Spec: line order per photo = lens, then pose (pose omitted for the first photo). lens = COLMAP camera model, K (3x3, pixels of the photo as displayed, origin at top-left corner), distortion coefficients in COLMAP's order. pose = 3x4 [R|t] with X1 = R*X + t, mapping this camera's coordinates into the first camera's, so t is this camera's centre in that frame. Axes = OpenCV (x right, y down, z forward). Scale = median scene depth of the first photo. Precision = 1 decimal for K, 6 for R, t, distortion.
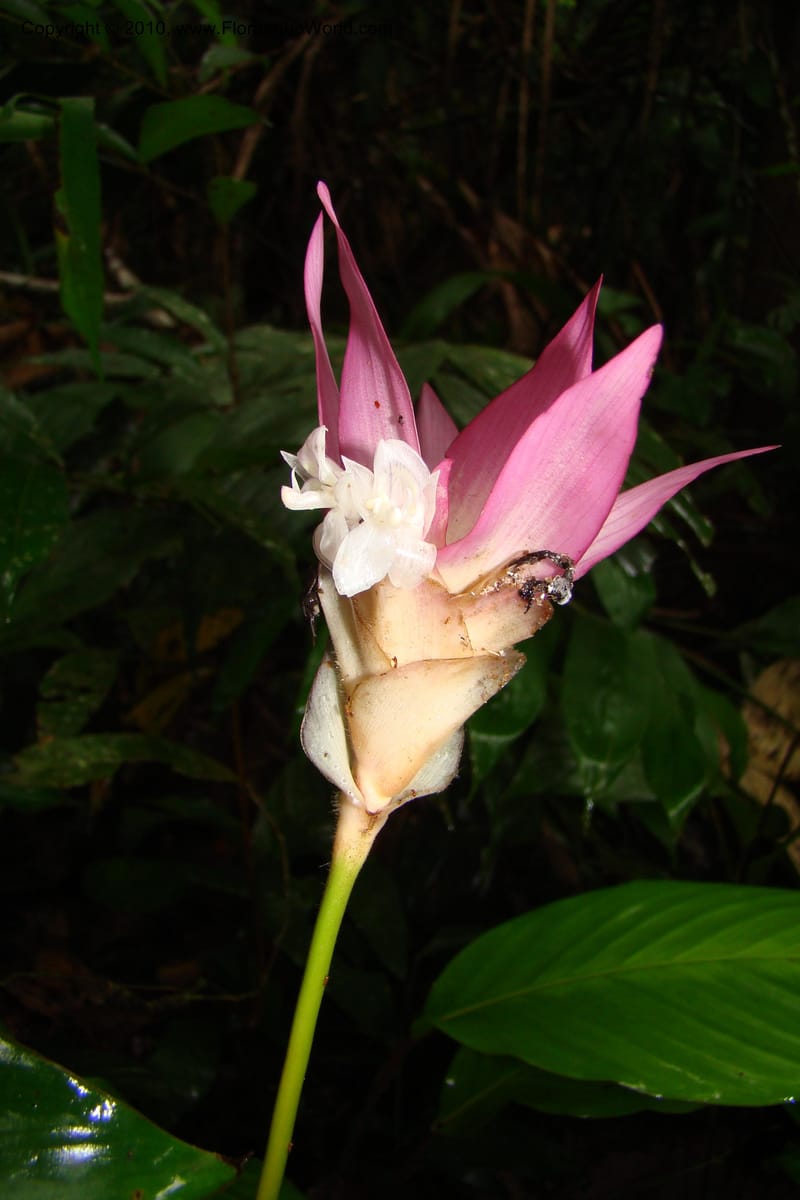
lens RADIAL K [[1121.3, 0, 398.7], [0, 1121.3, 600.8], [0, 0, 1]] dist [-0.161302, 0.089679]
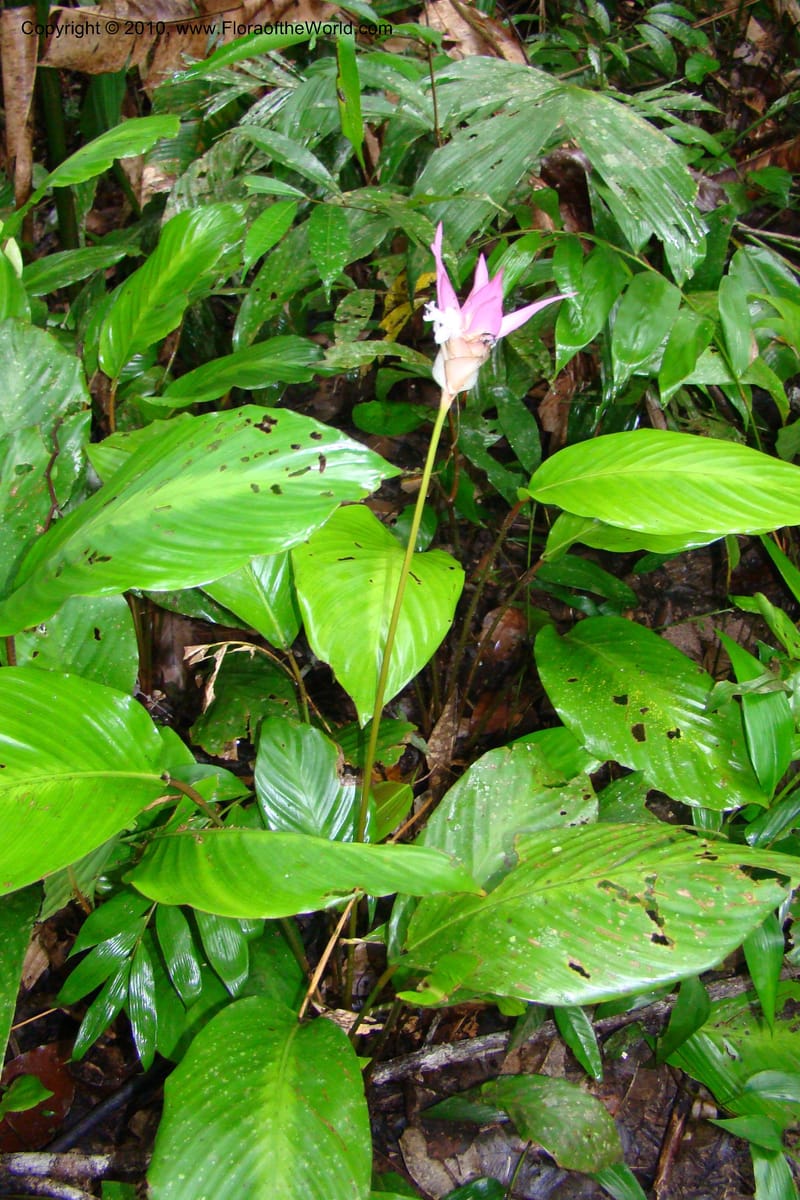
lens RADIAL K [[1121.3, 0, 398.7], [0, 1121.3, 600.8], [0, 0, 1]] dist [-0.161302, 0.089679]
pose [[0.977952, 0.077819, -0.193790, 0.577486], [0.003679, 0.921412, 0.388570, -0.621675], [0.208798, -0.380716, 0.900810, -2.653706]]
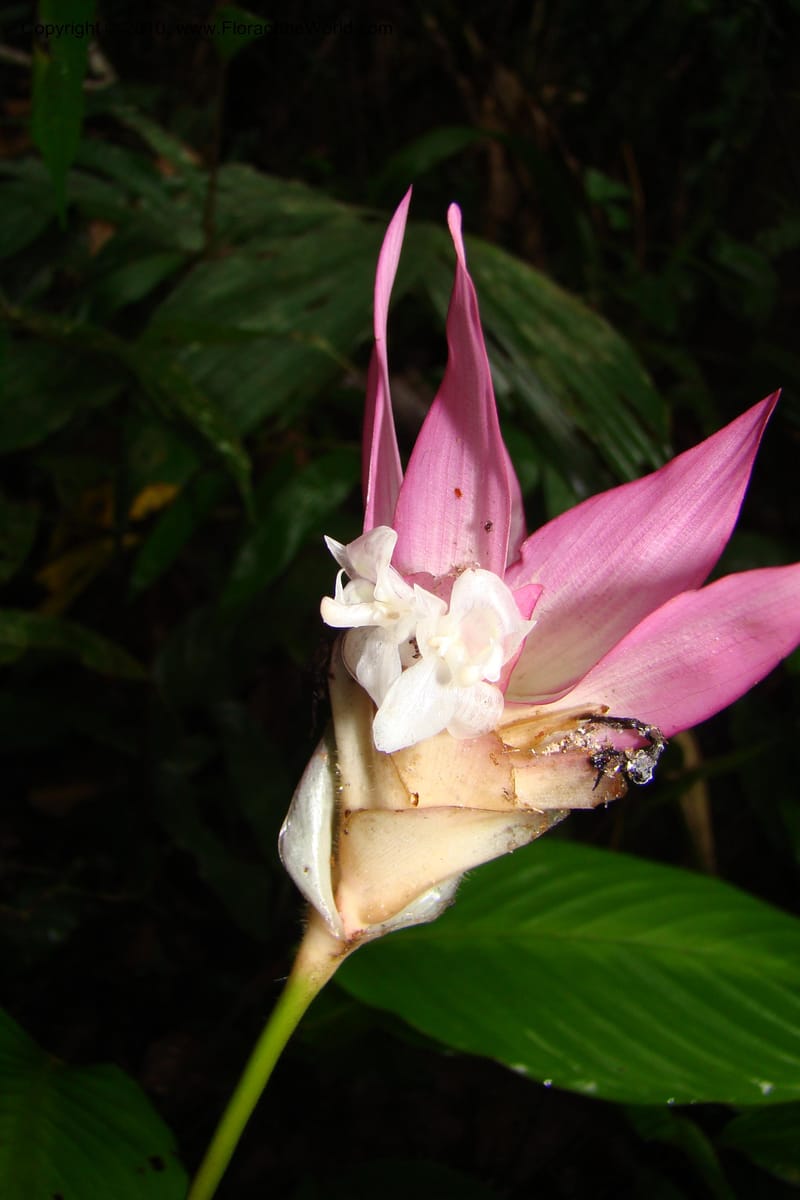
lens RADIAL K [[1121.3, 0, 398.7], [0, 1121.3, 600.8], [0, 0, 1]] dist [-0.161302, 0.089679]
pose [[0.982135, 0.162652, 0.094631, -0.108274], [-0.174548, 0.975327, 0.135164, -0.180595], [-0.070312, -0.149267, 0.986294, 0.209978]]
